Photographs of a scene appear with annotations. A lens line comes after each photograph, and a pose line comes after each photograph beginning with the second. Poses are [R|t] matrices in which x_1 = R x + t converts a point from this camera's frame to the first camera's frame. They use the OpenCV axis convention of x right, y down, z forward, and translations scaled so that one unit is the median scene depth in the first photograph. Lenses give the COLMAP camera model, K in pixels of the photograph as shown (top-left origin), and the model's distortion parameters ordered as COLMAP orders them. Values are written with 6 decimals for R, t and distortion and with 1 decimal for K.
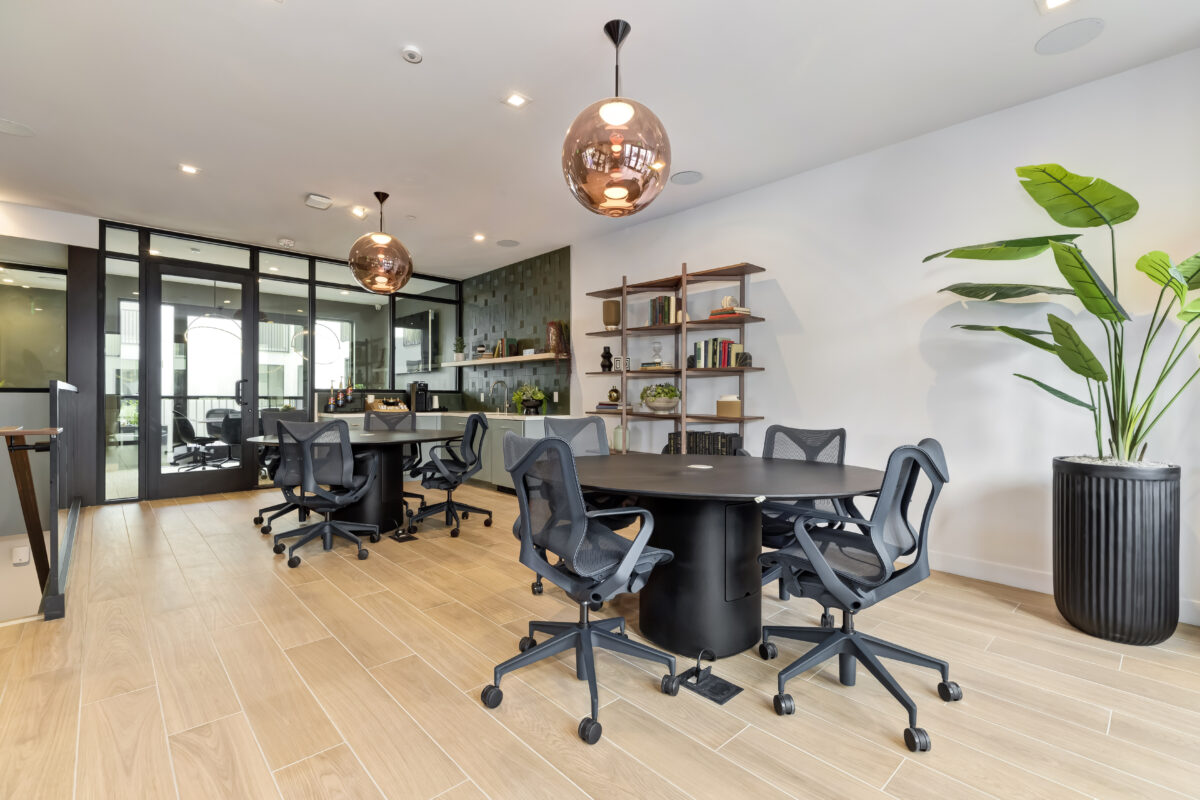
lens RADIAL K [[538.7, 0, 602.1], [0, 538.7, 397.1], [0, 0, 1]] dist [0.001411, 0.000130]
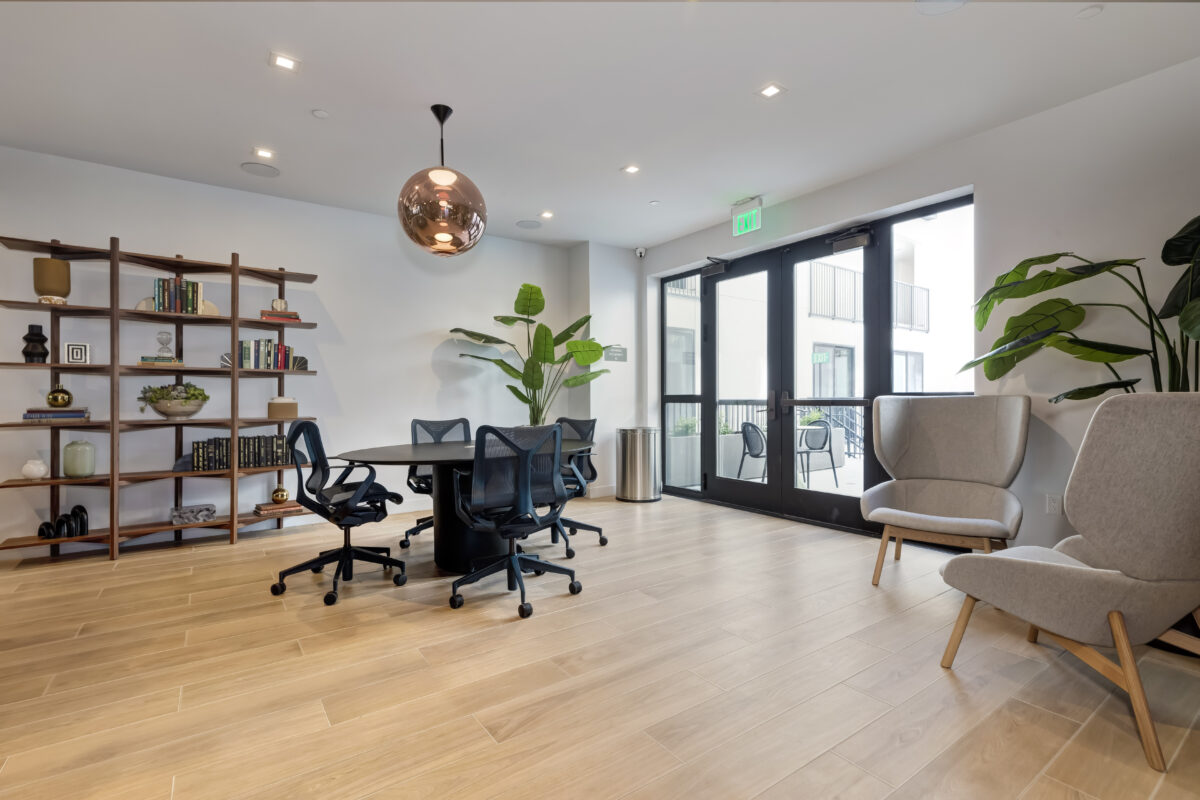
lens RADIAL K [[551.3, 0, 600.4], [0, 551.3, 395.7], [0, 0, 1]] dist [0.001036, 0.000754]
pose [[0.130467, -0.003046, 0.991448, -0.503312], [0.006615, 0.999976, 0.002202, -0.003127], [-0.991431, 0.006271, 0.130484, 0.191043]]
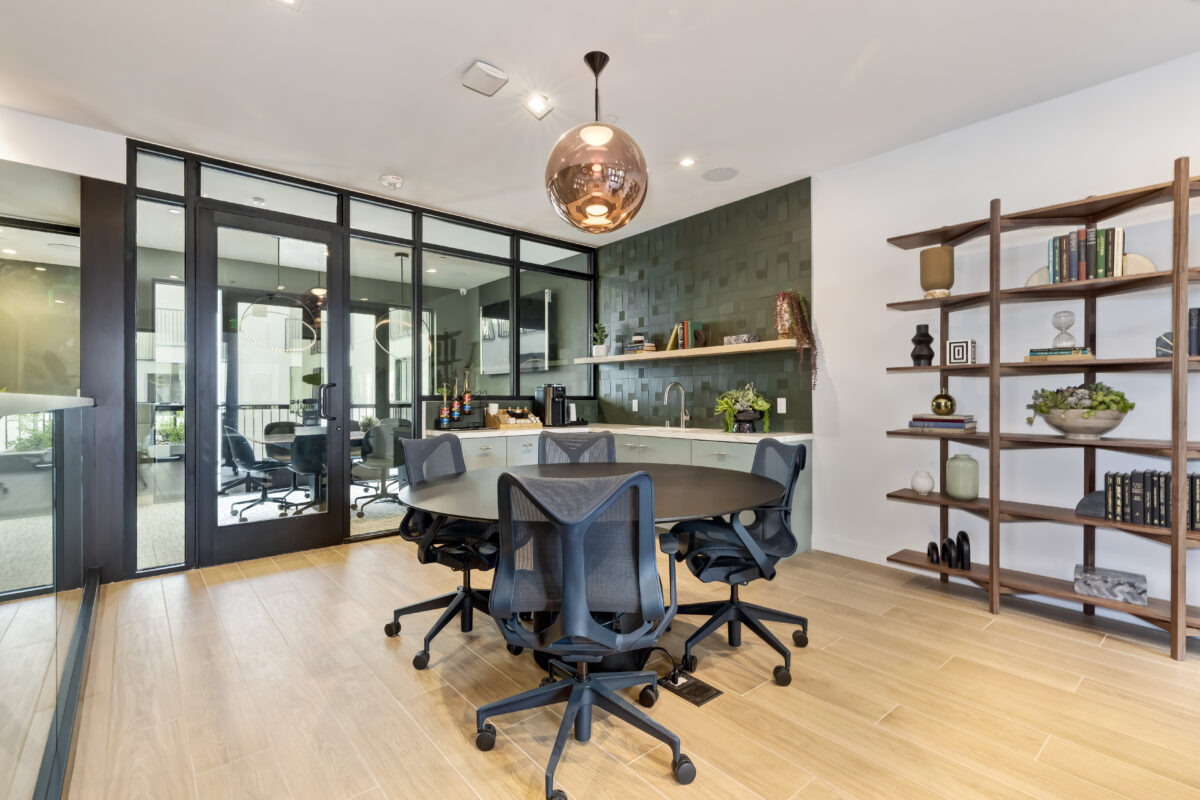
lens RADIAL K [[551.3, 0, 600.4], [0, 551.3, 395.7], [0, 0, 1]] dist [0.001036, 0.000754]
pose [[0.998878, -0.007134, -0.046823, -0.285867], [0.006880, 0.999961, -0.005600, -0.010890], [0.046861, 0.005271, 0.998888, 0.311994]]
